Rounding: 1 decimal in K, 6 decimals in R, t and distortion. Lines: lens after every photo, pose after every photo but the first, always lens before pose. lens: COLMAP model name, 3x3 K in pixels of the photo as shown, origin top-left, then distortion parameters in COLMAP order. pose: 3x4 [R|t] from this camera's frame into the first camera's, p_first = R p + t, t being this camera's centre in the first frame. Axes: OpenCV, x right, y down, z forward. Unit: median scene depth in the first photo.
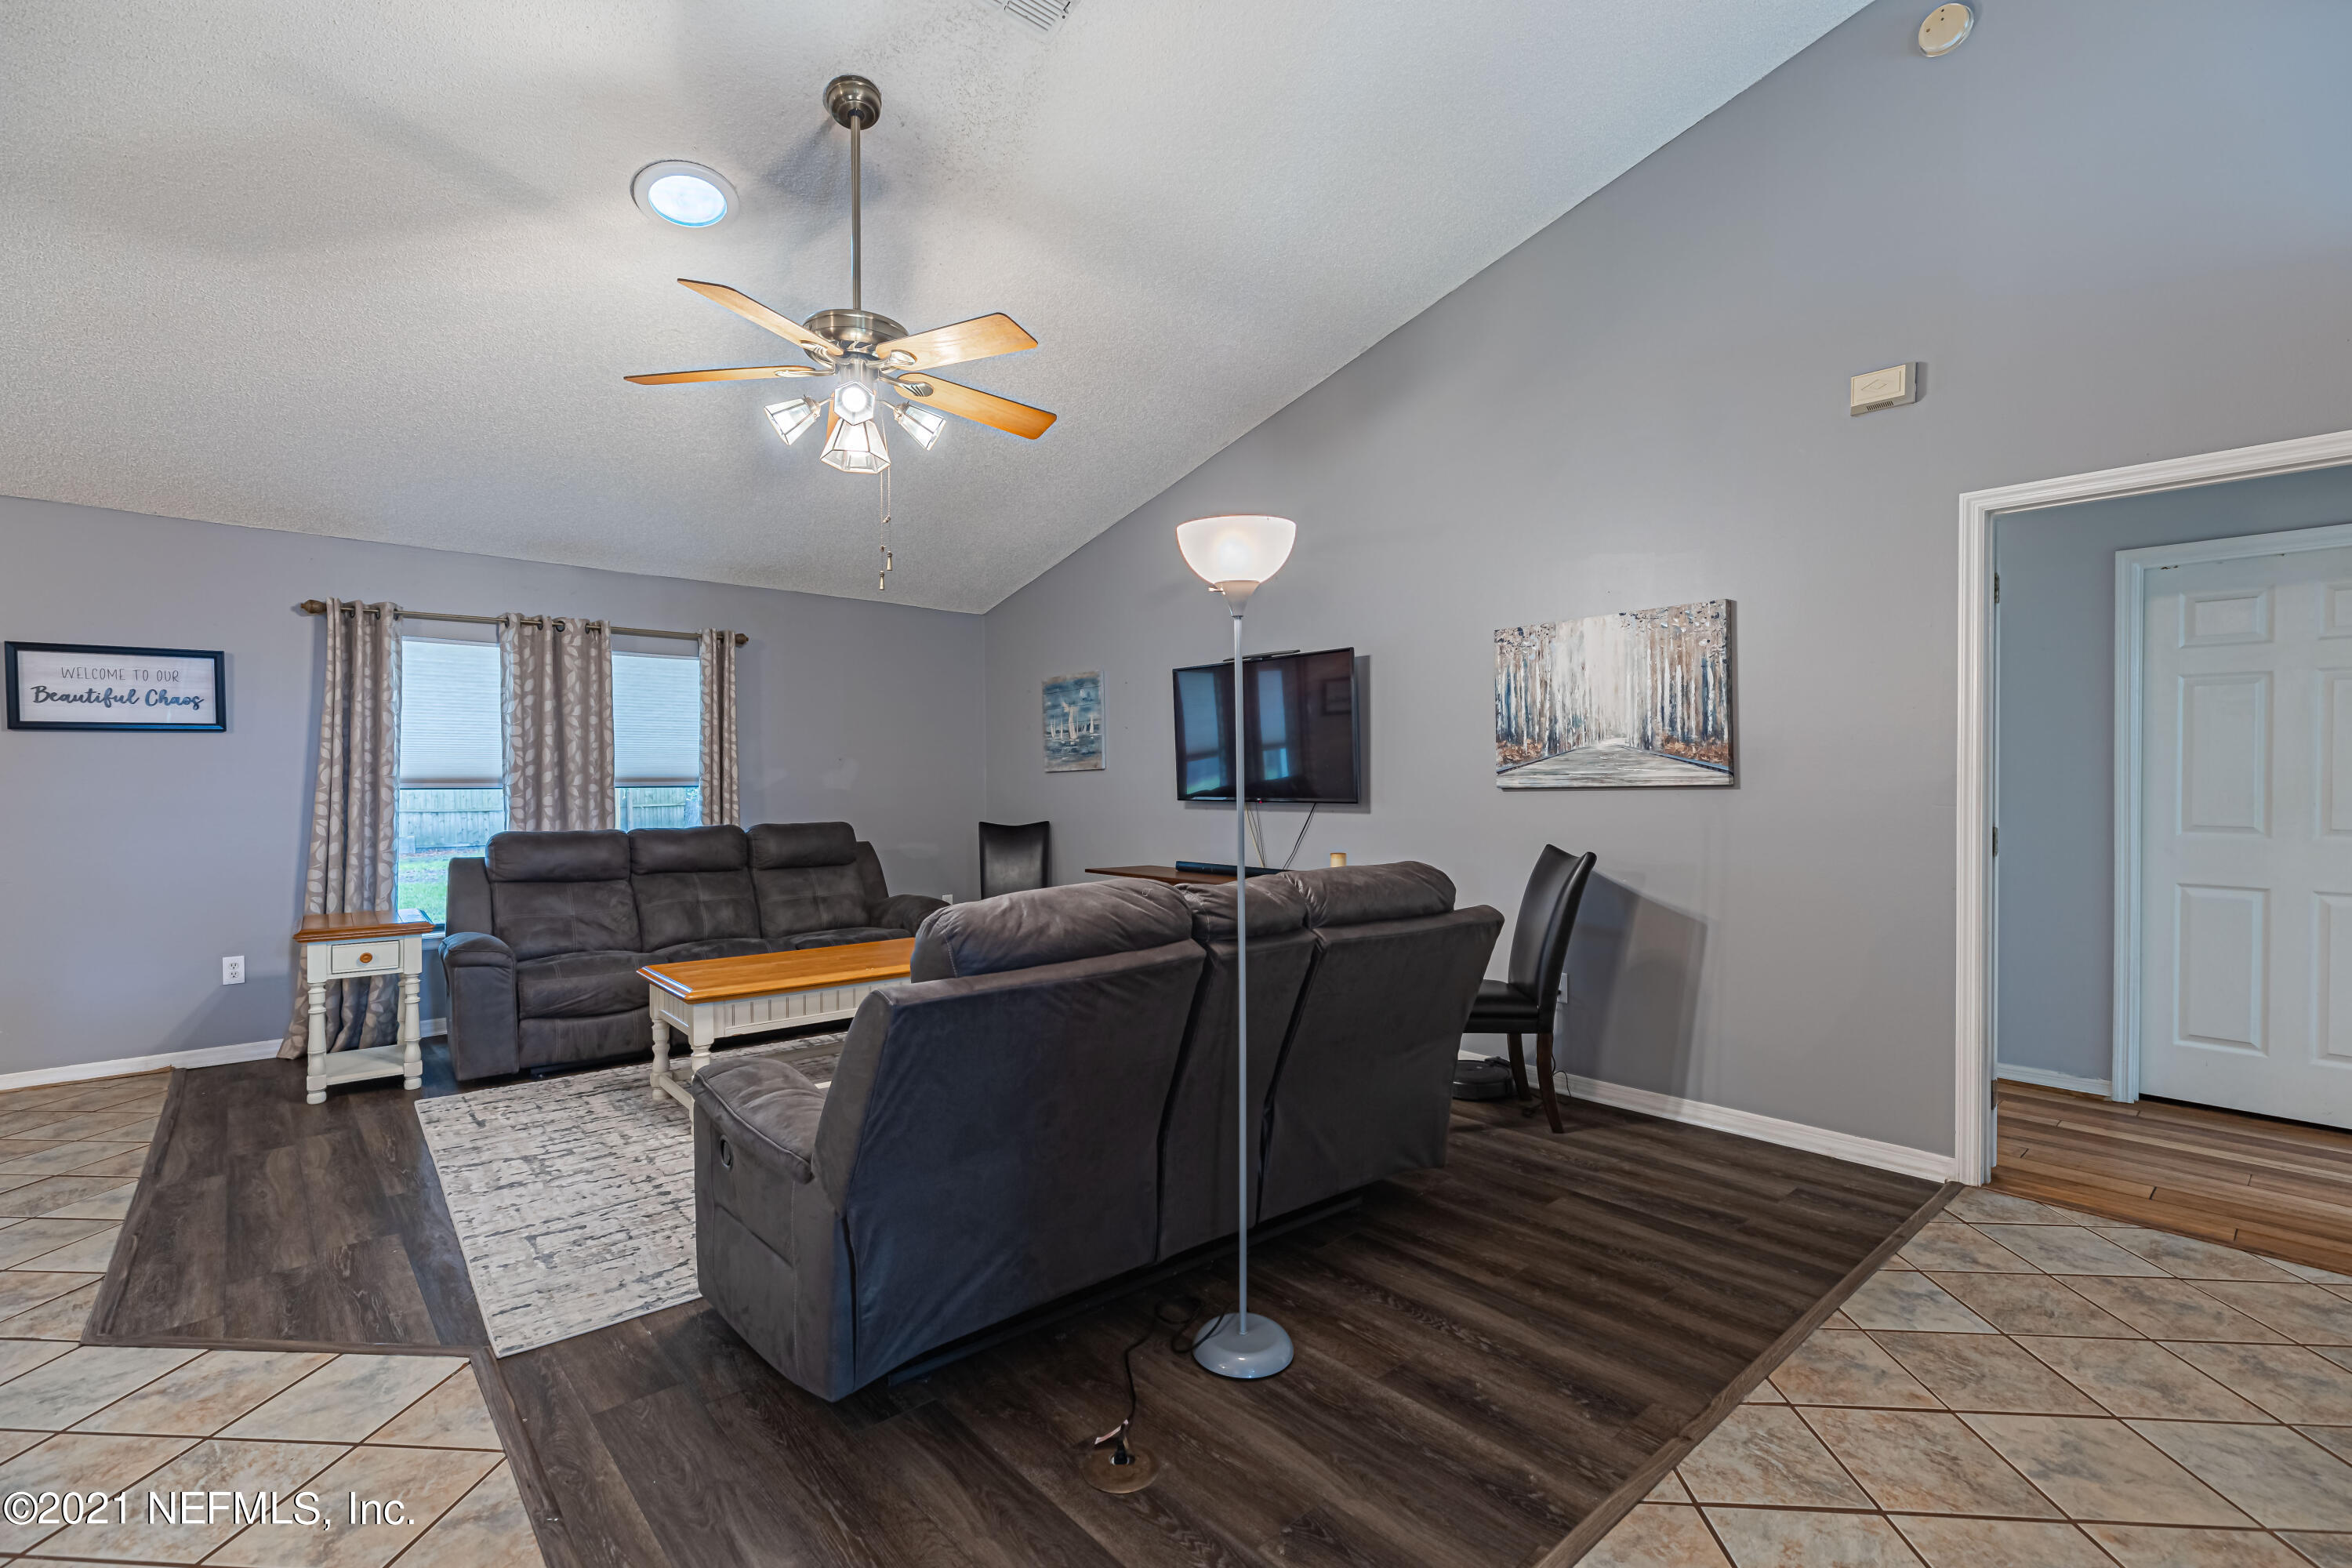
lens RADIAL K [[1052.3, 0, 1169.6], [0, 1052.3, 779.5], [0, 0, 1]] dist [0.004545, -0.000111]
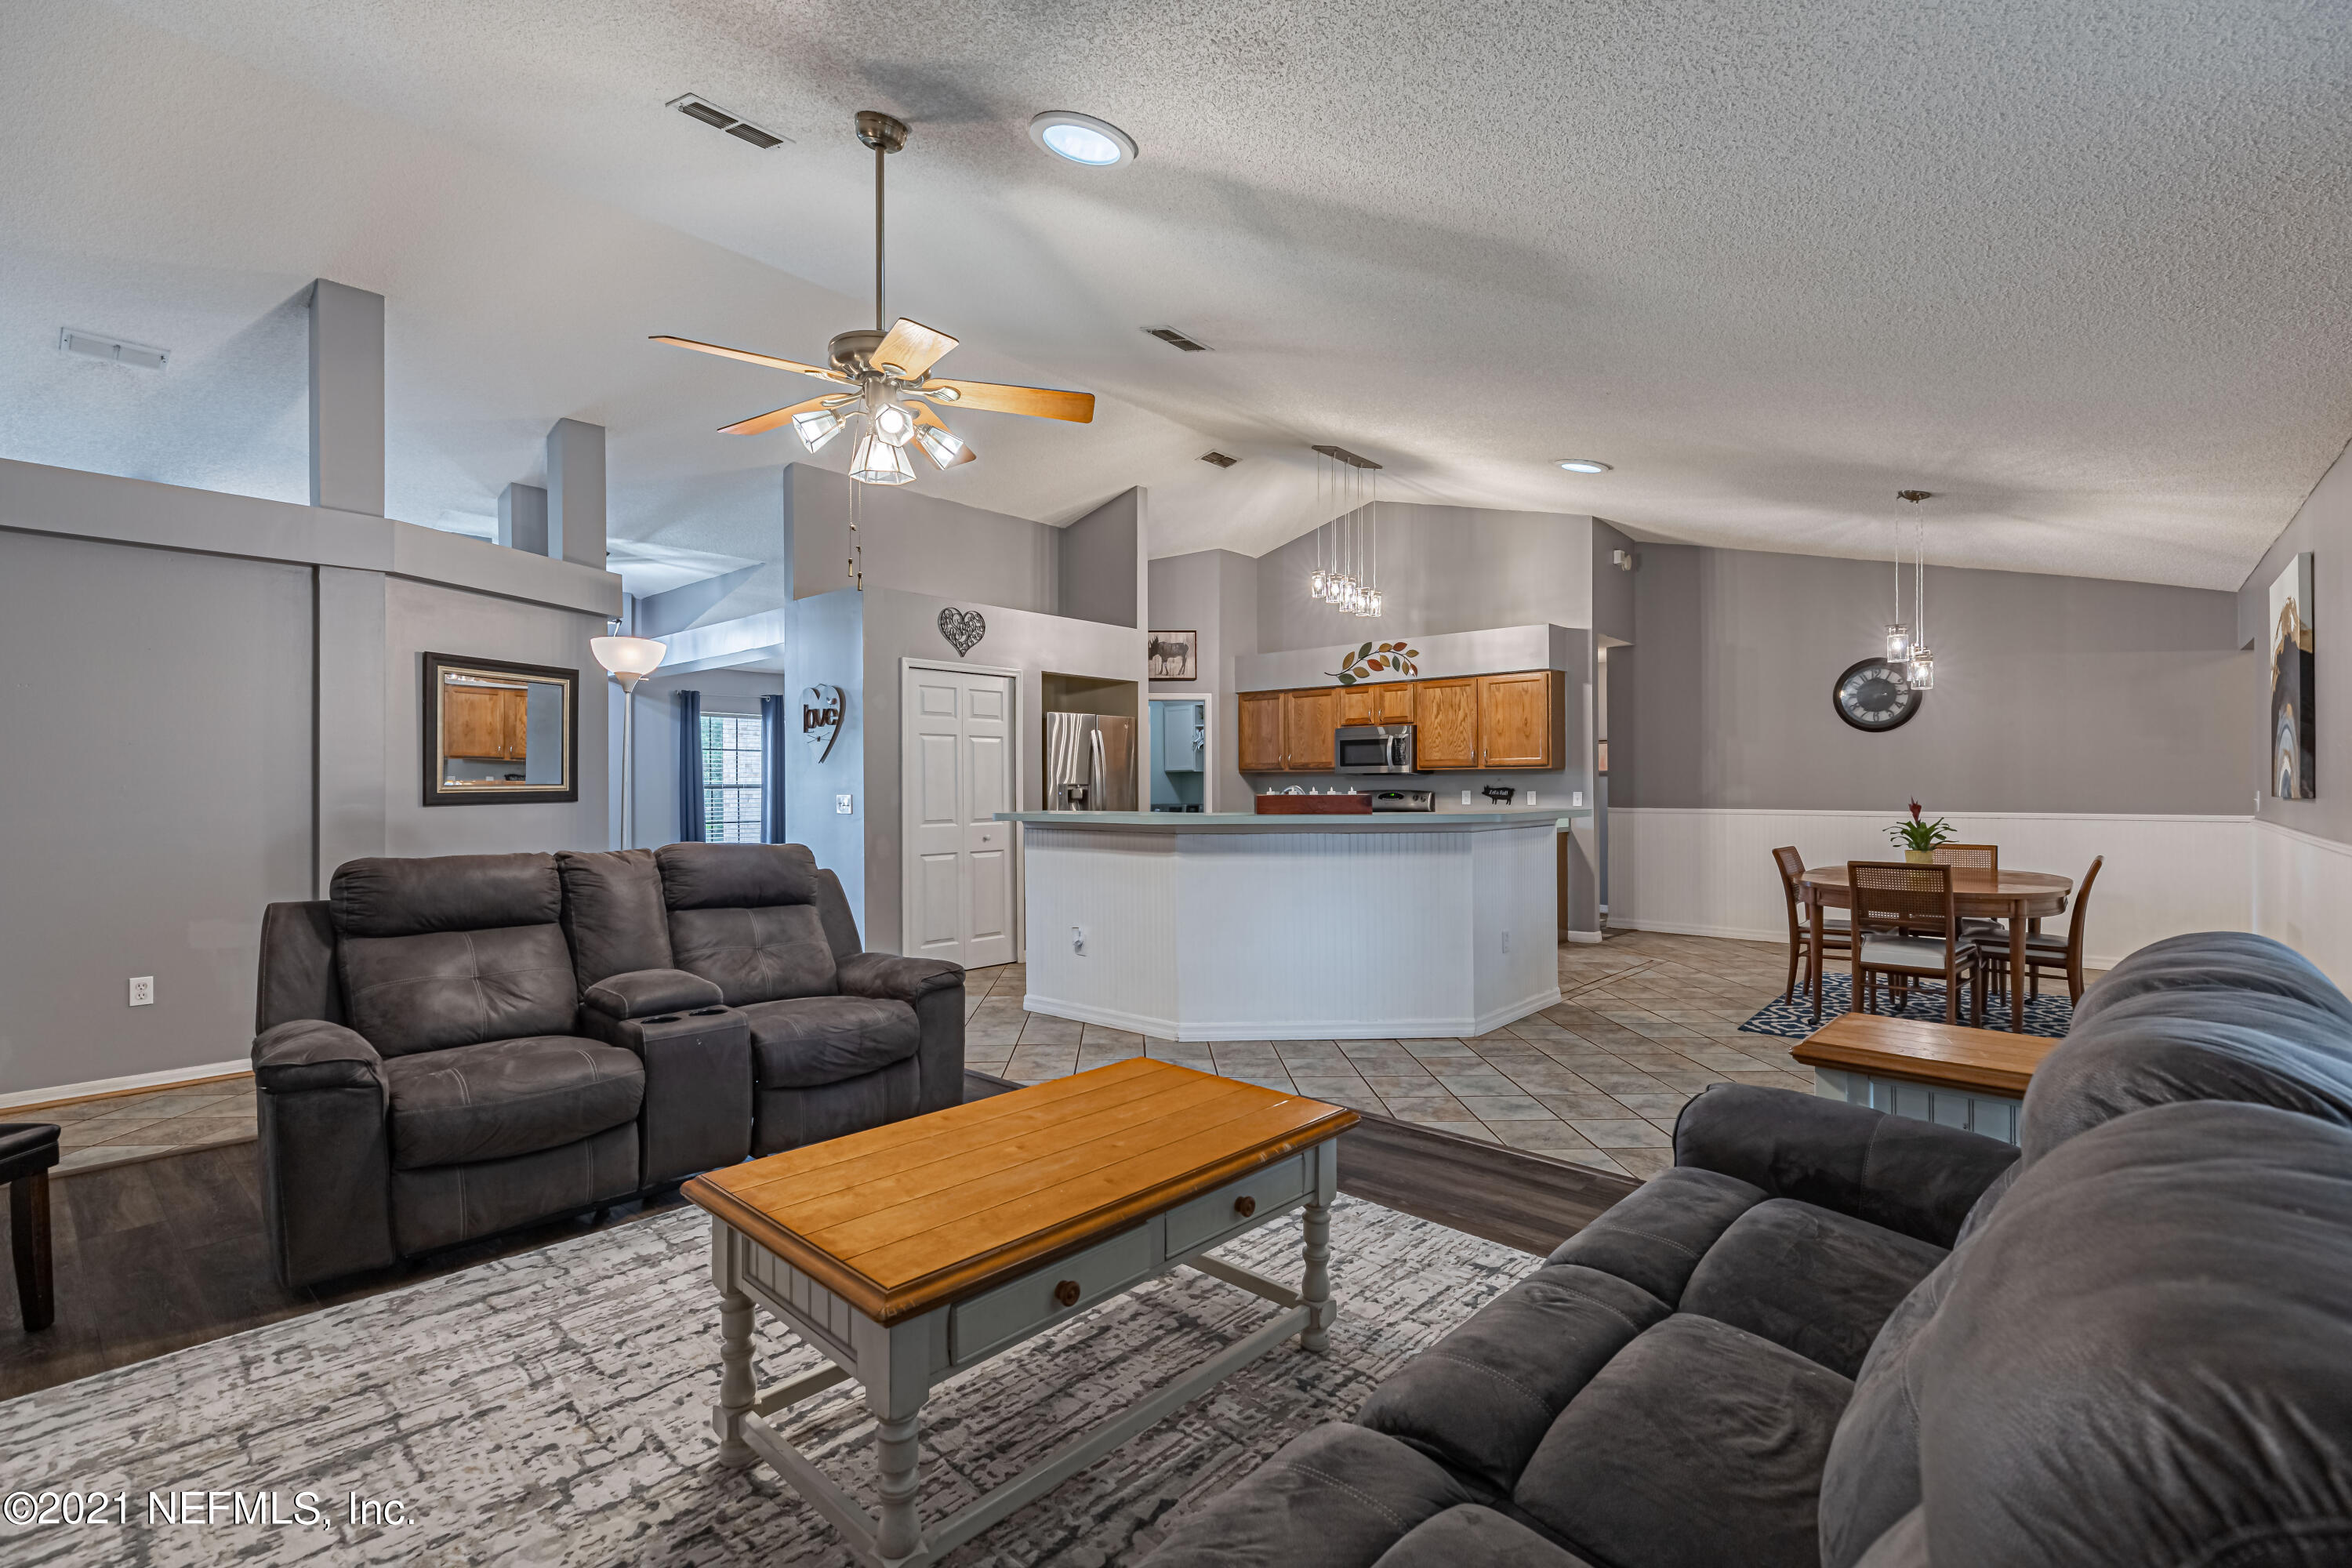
lens RADIAL K [[1052.3, 0, 1167.8], [0, 1052.3, 781.5], [0, 0, 1]] dist [0.004545, -0.000111]
pose [[-0.993332, 0.005921, -0.115133, -0.279015], [0.006063, 0.999981, -0.000882, 0.001978], [0.115125, -0.001575, -0.993350, 1.270244]]
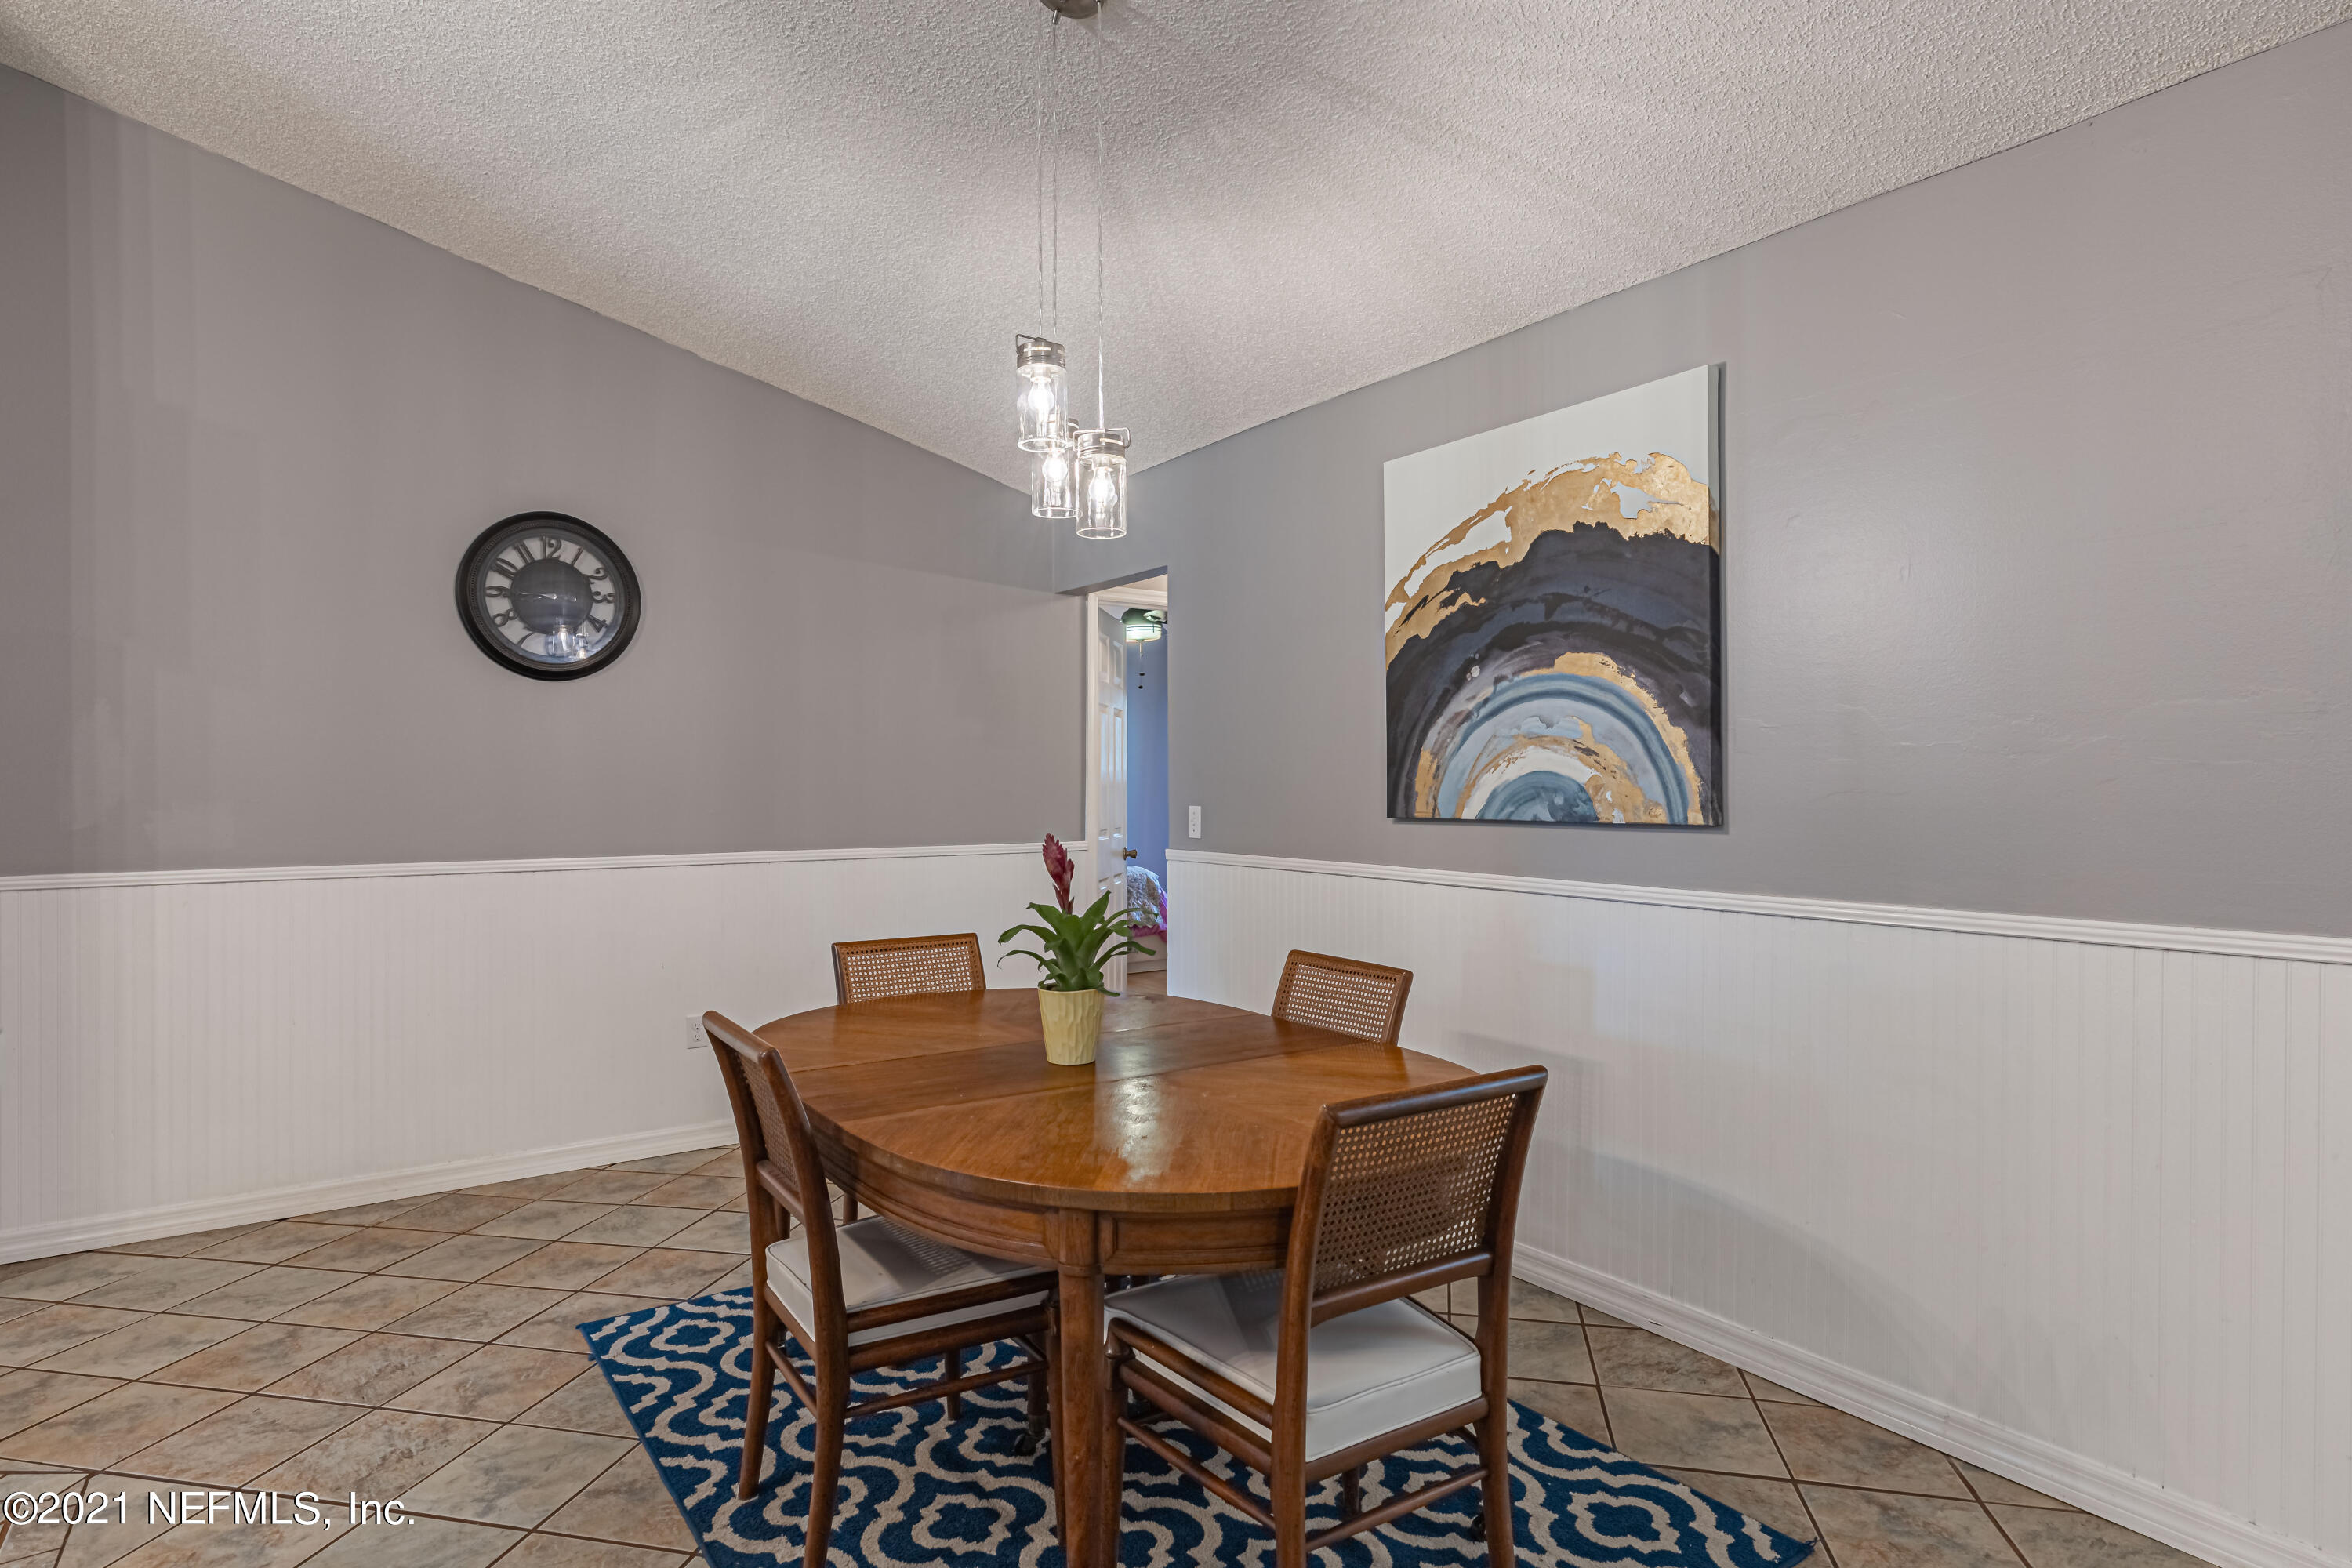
lens RADIAL K [[1258.7, 0, 1181.0], [0, 1258.7, 783.9], [0, 0, 1]] dist [-0.005980, 0.001603]
pose [[-0.116729, 0.004584, -0.993153, -0.721002], [0.002888, 0.999987, 0.004276, -0.000300], [0.993160, -0.002369, -0.116741, 0.366260]]
